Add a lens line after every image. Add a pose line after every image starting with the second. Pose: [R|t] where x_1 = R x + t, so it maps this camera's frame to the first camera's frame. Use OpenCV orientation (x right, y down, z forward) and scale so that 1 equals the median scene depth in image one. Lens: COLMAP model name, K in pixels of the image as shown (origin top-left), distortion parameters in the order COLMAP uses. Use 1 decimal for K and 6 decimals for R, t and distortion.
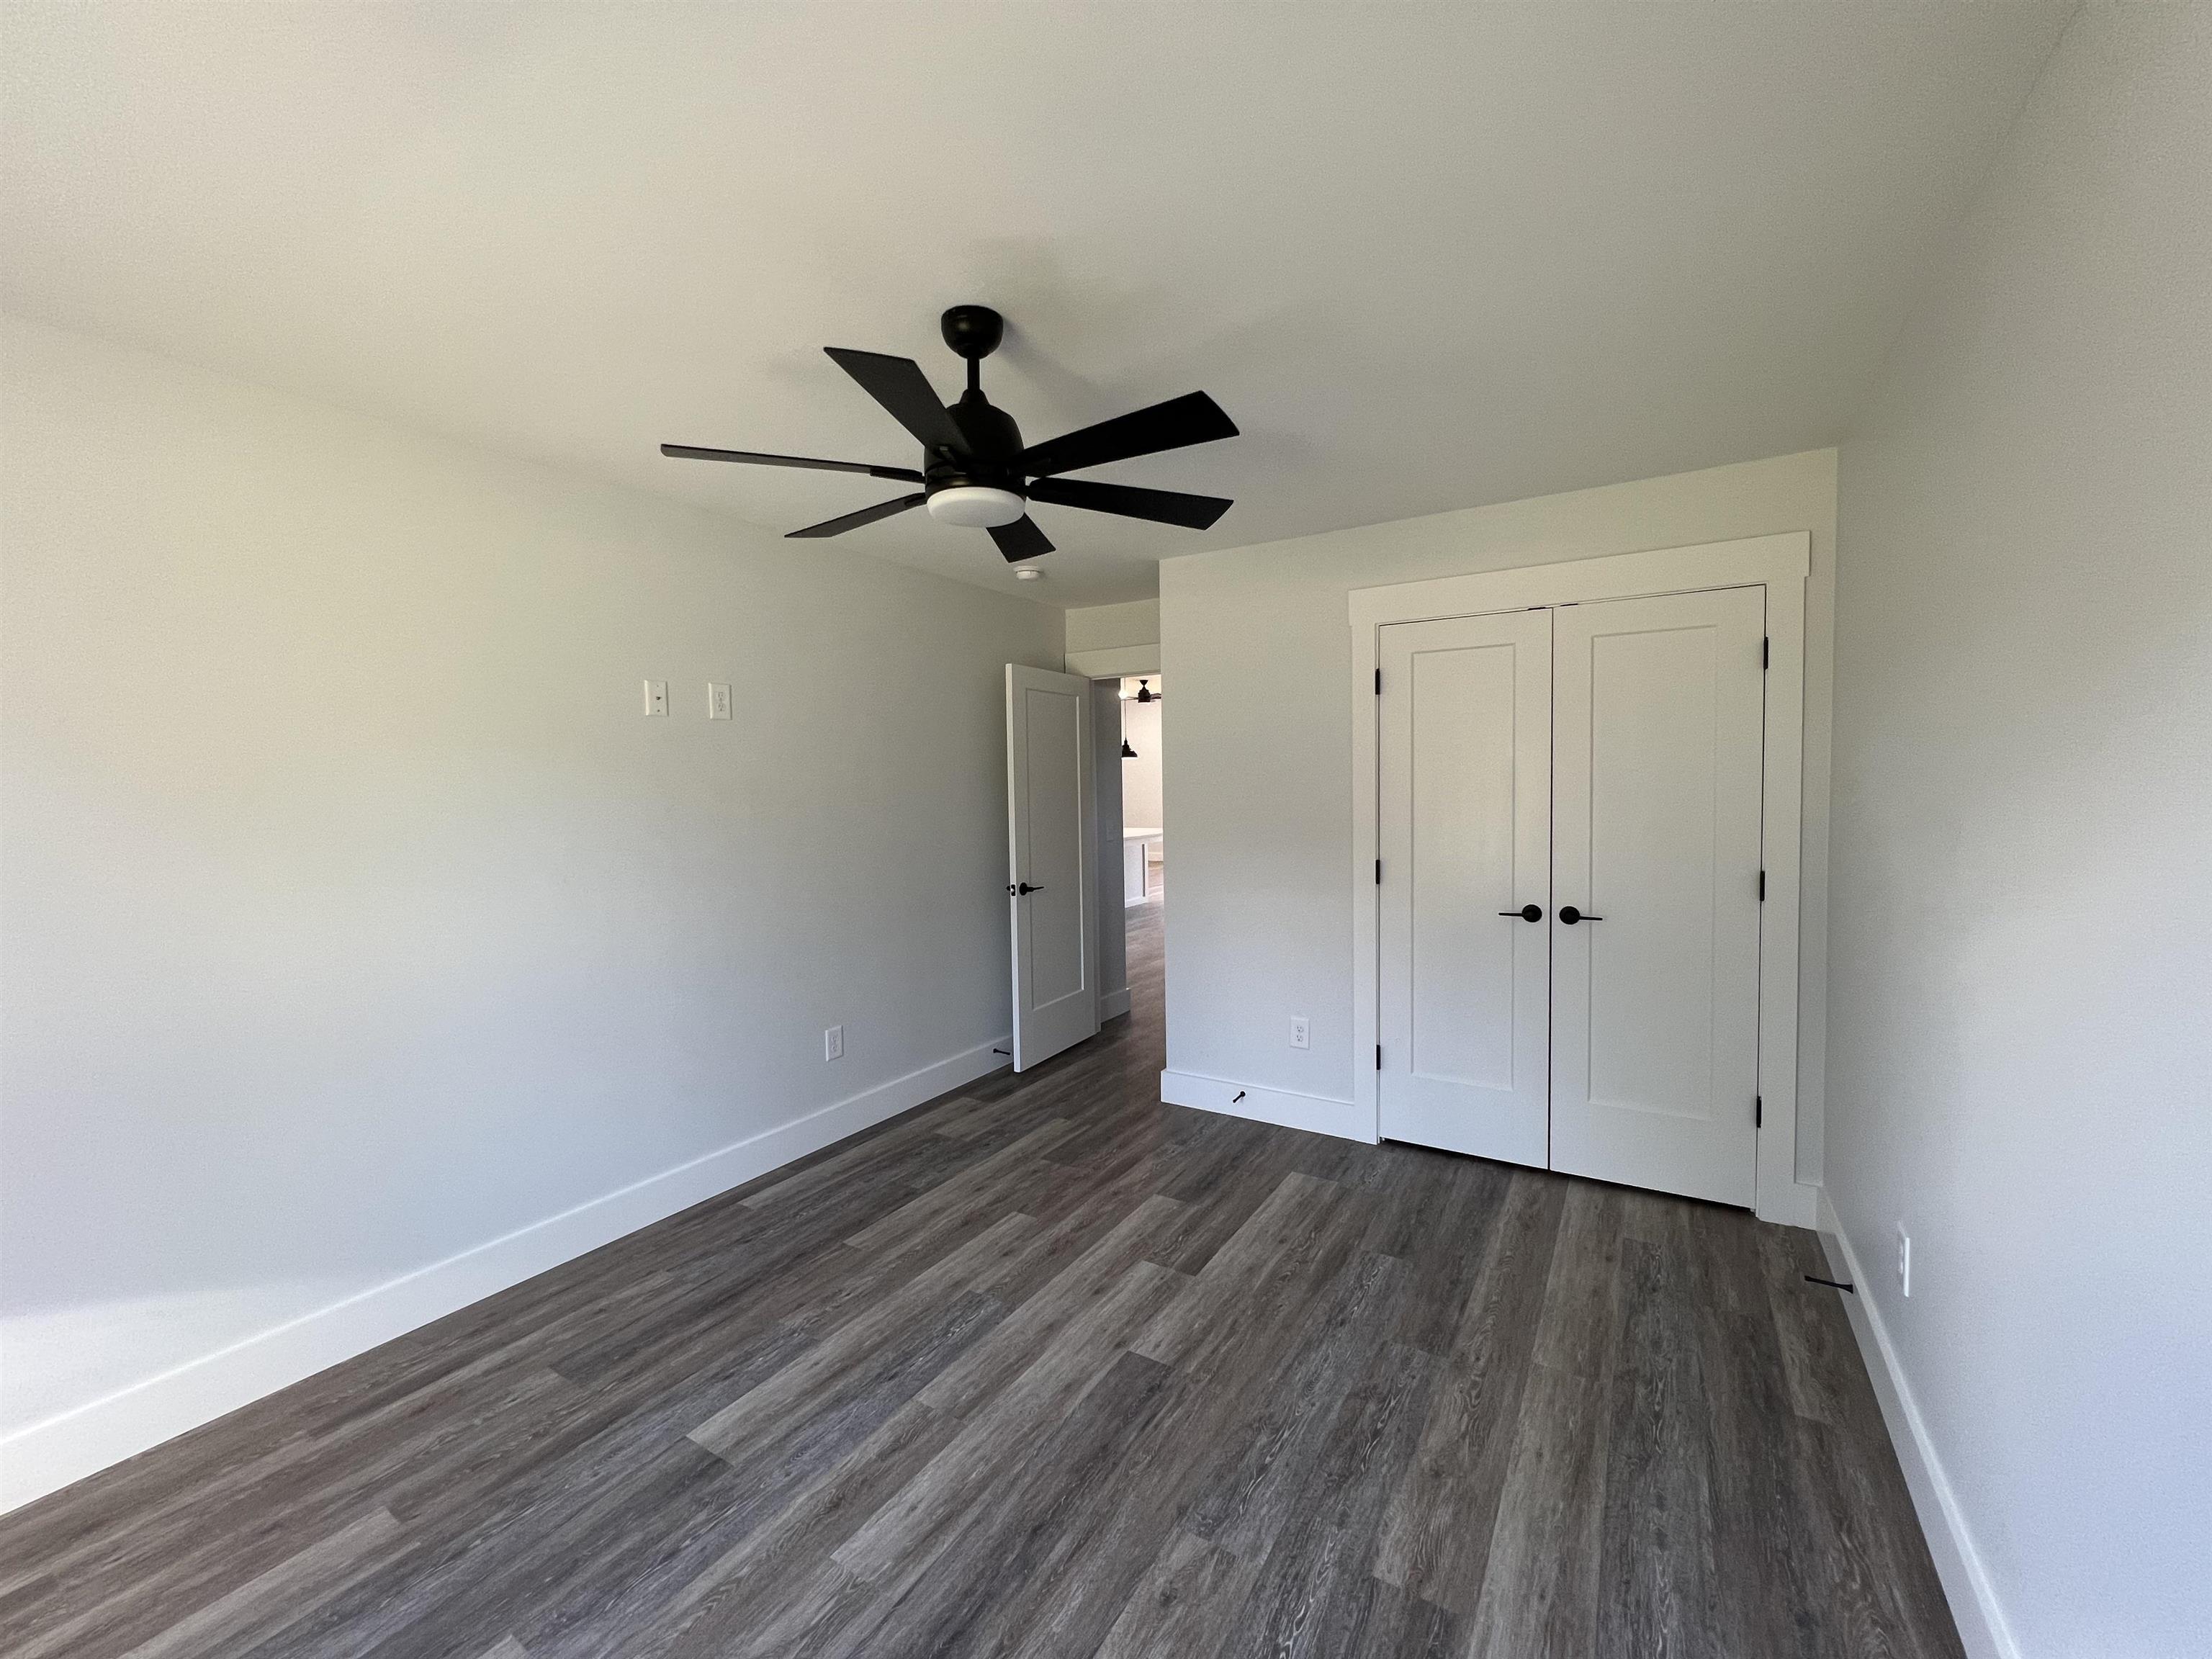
lens RADIAL K [[887.5, 0, 1105.8], [0, 887.5, 827.6], [0, 0, 1]] dist [0.001689, 0.000114]
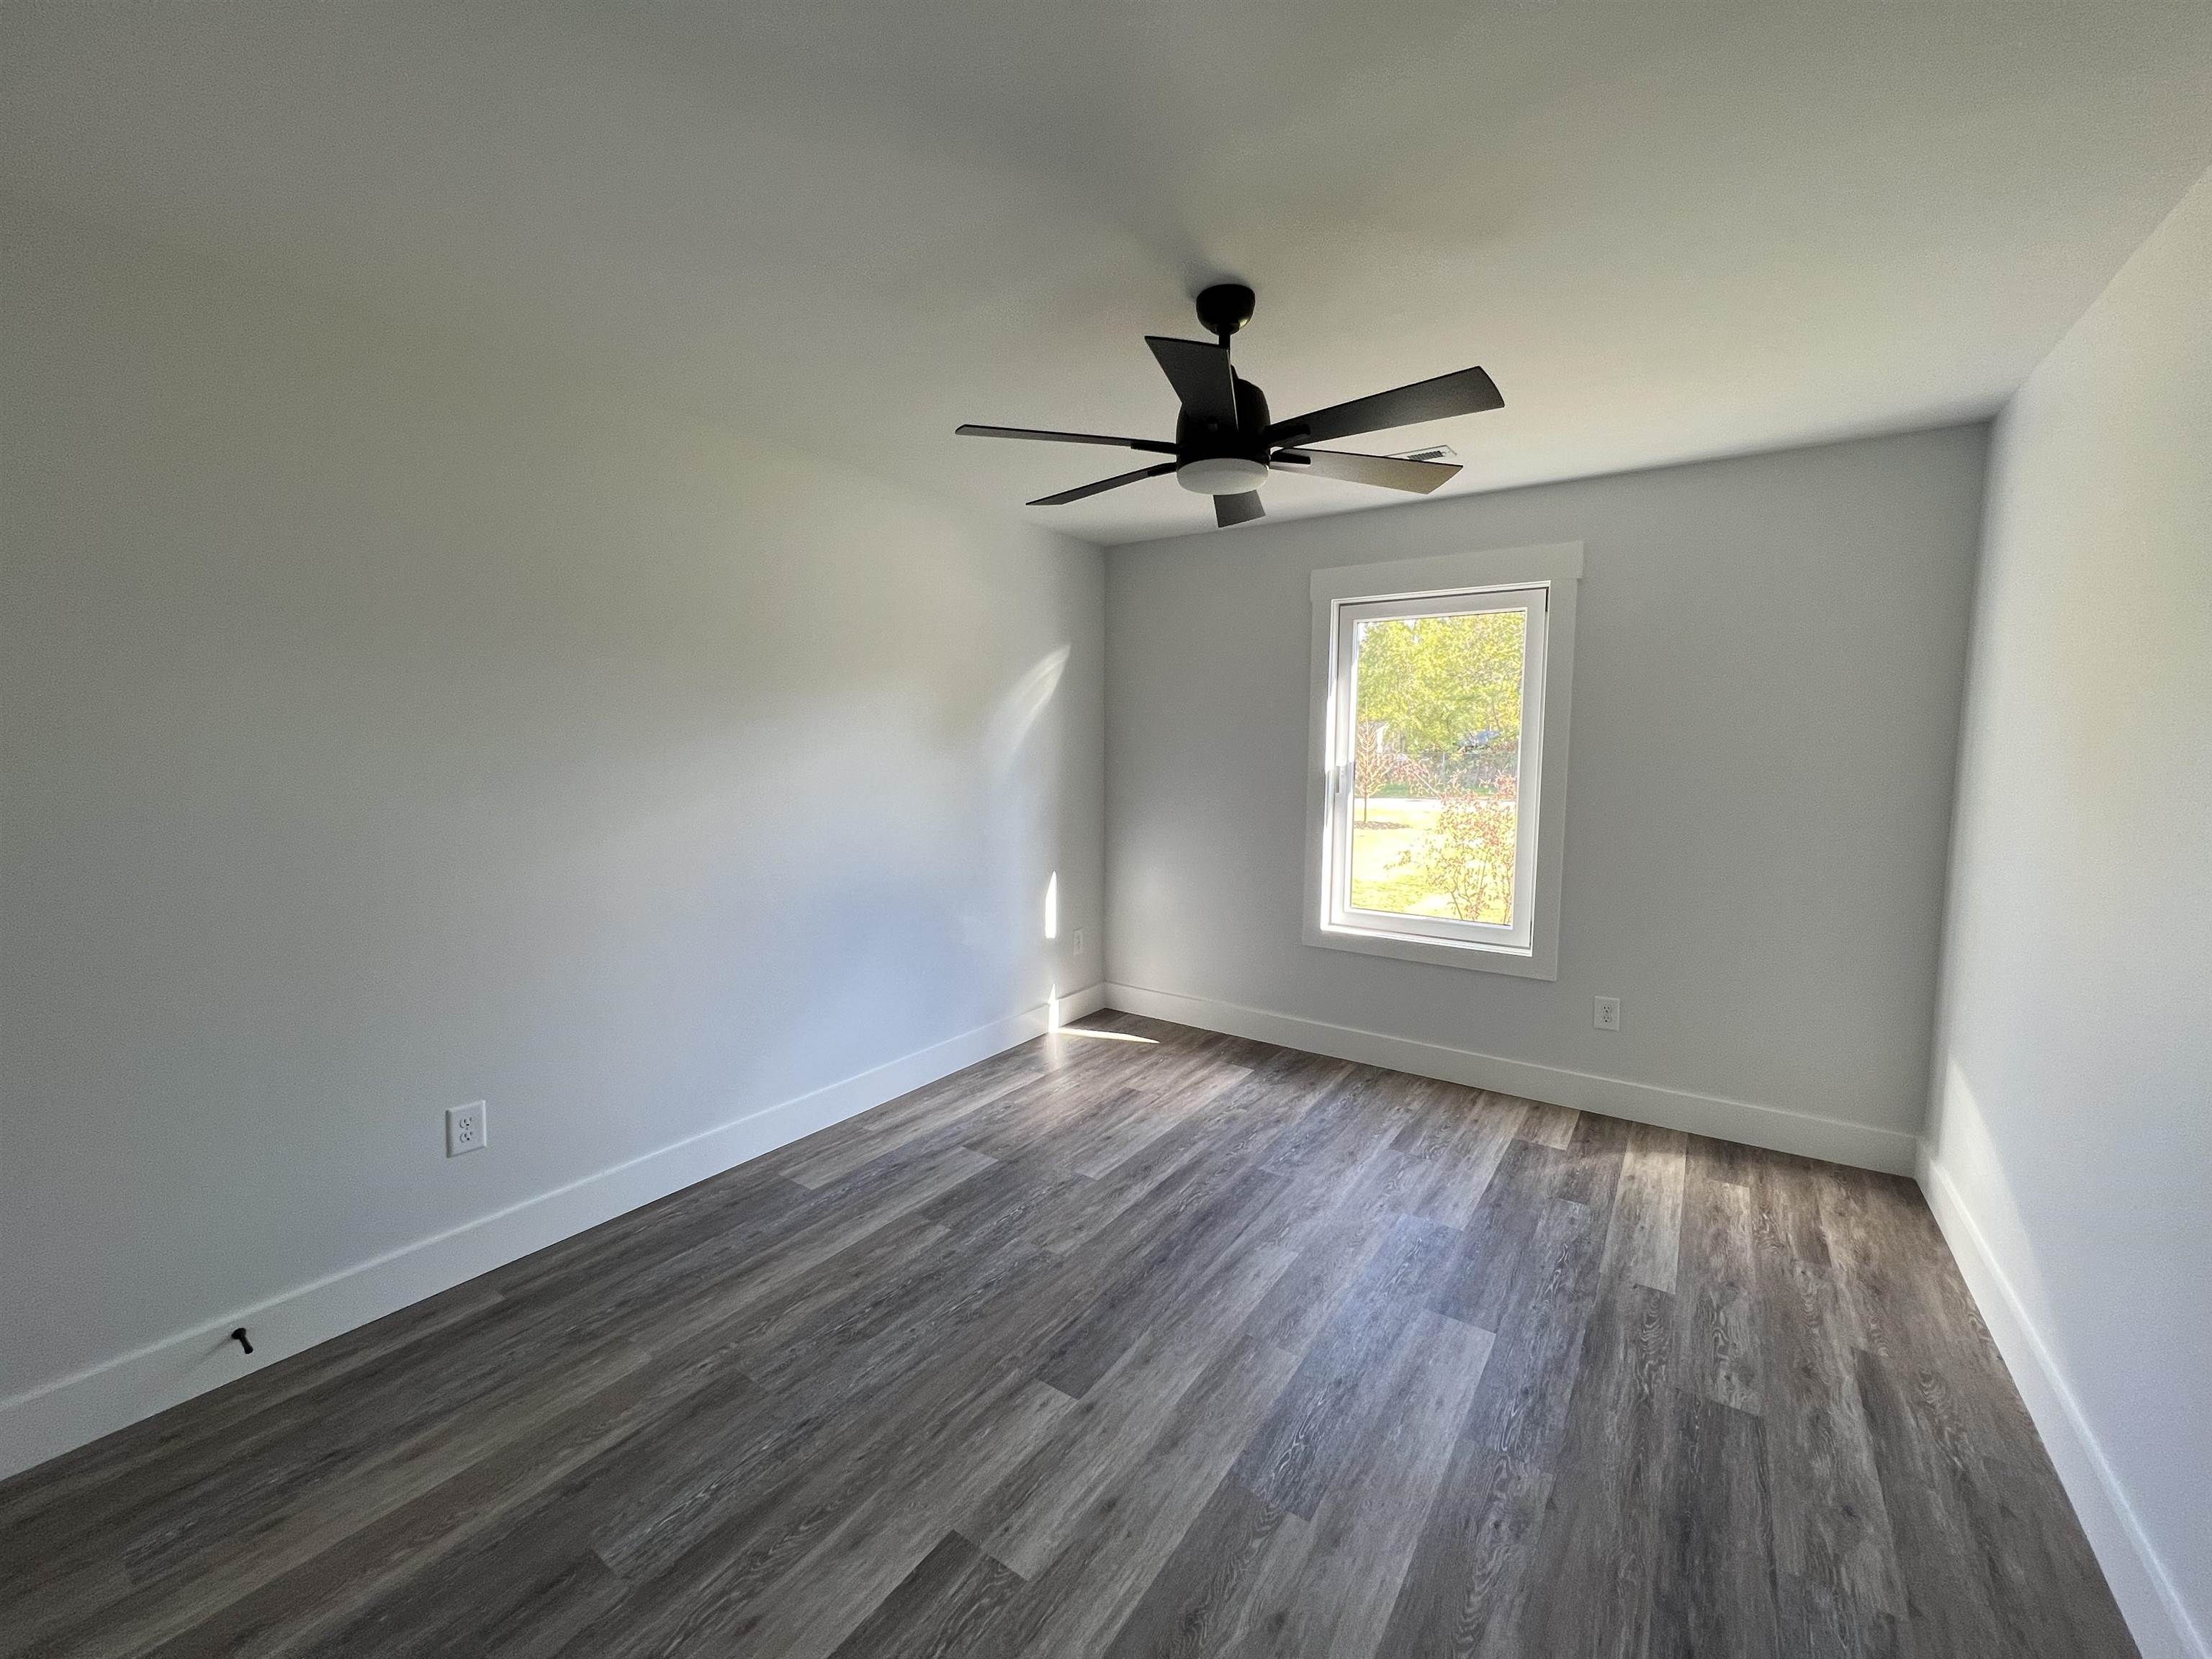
lens RADIAL K [[887.5, 0, 1102.7], [0, 887.5, 830.6], [0, 0, 1]] dist [0.001689, 0.000114]
pose [[-0.998609, 0.005173, 0.052464, -0.047220], [0.012831, 0.989097, 0.146705, -0.083032], [-0.051133, 0.147174, -0.987788, 1.826908]]
